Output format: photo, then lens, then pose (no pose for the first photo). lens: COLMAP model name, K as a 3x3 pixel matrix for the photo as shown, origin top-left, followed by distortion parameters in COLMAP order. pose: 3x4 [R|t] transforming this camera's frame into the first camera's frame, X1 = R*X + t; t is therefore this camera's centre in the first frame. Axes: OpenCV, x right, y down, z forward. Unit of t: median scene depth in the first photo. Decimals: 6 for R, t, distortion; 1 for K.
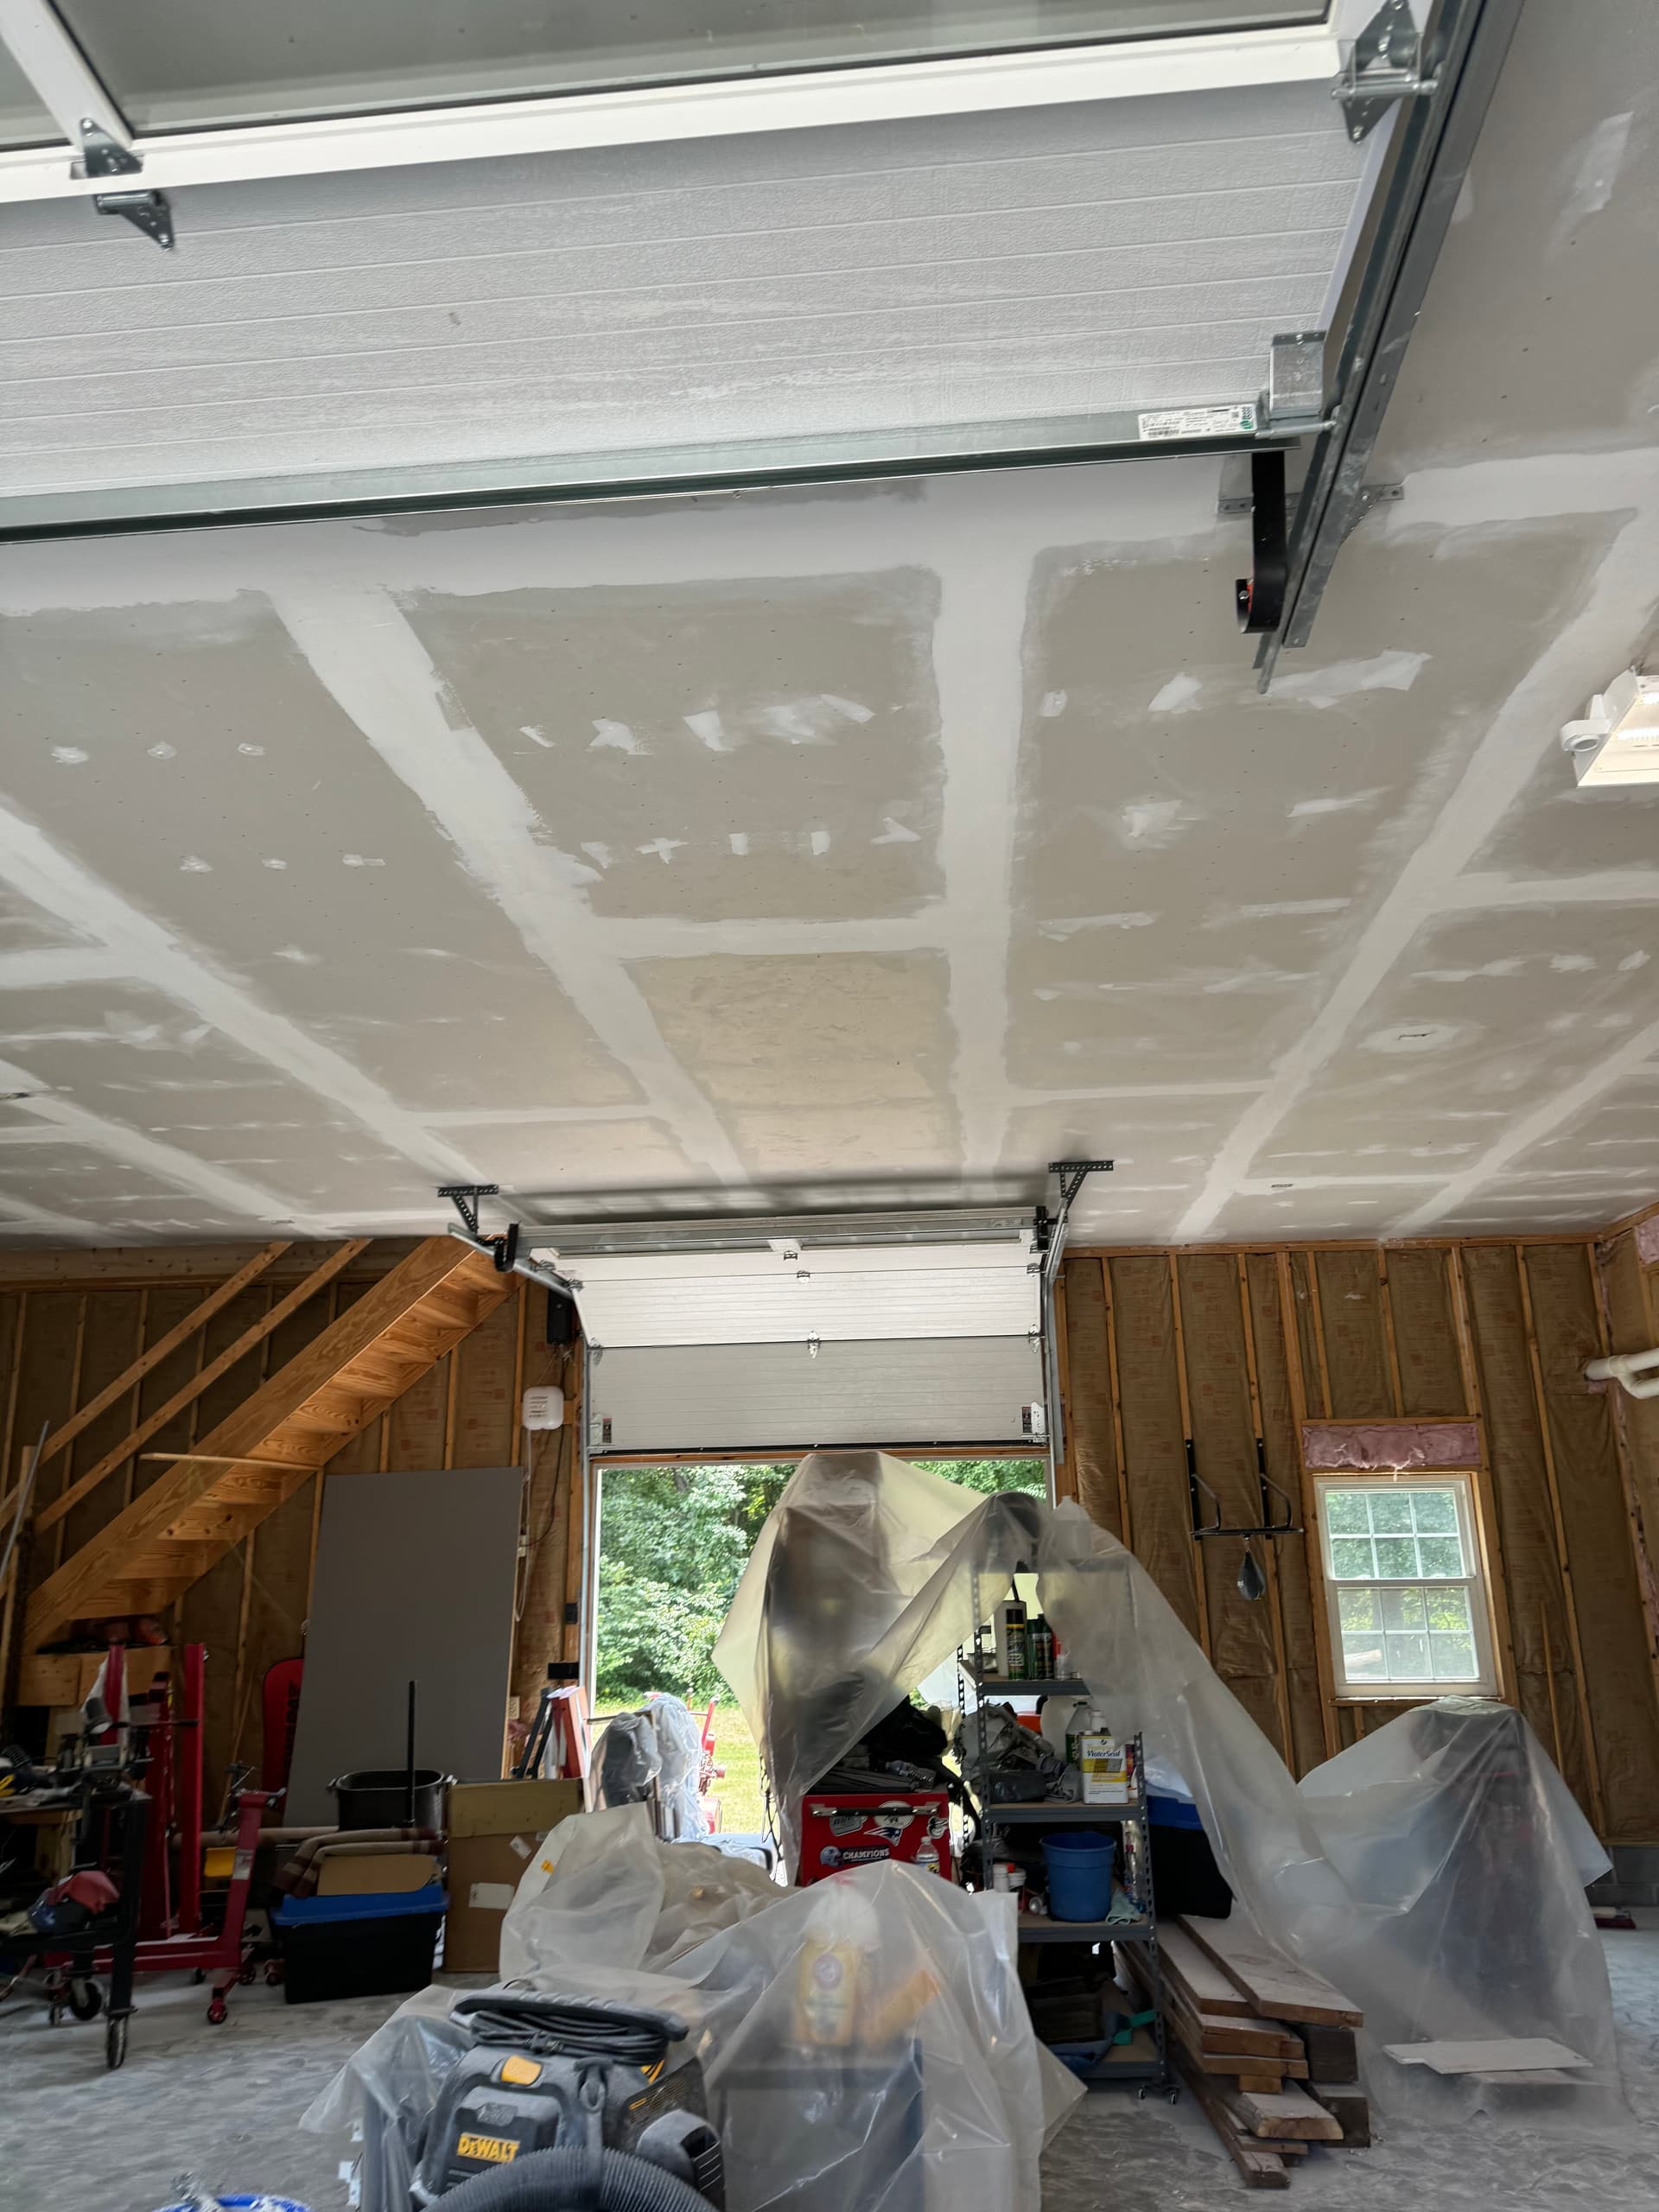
lens RADIAL K [[1560.1, 0, 838.6], [0, 1560.1, 1101.2], [0, 0, 1]] dist [-0.012014, -0.010397]
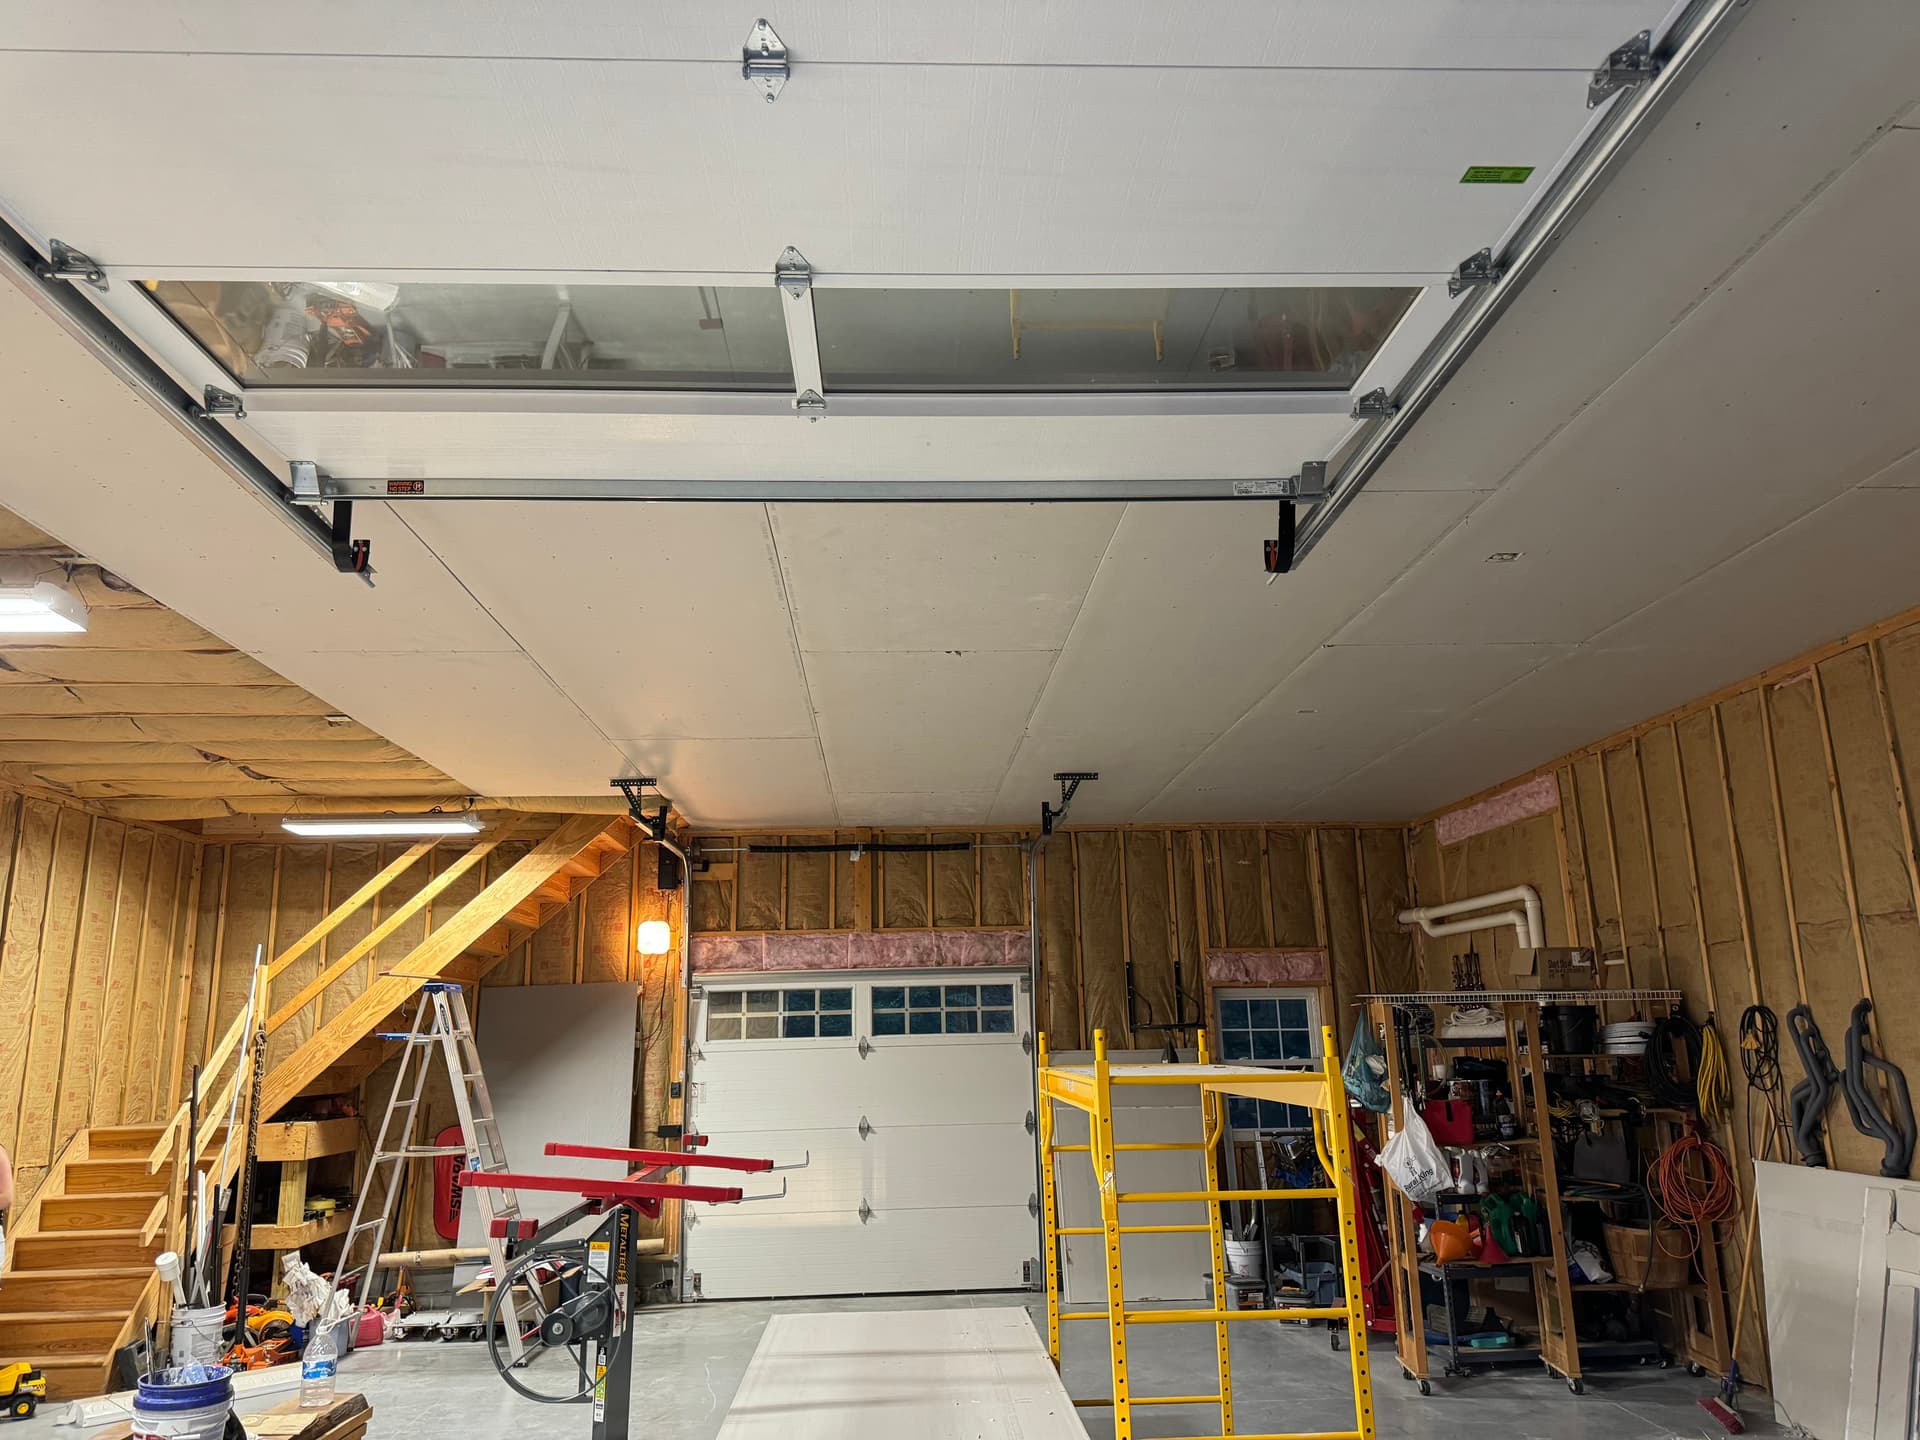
lens RADIAL K [[1354.2, 0, 960.5], [0, 1354.2, 715.1], [0, 0, 1]] dist [-0.012014, -0.010397]
pose [[0.990301, 0.027715, 0.136144, -0.096080], [-0.032630, 0.998889, 0.033999, -0.042015], [-0.135051, -0.038112, 0.990105, -0.177940]]
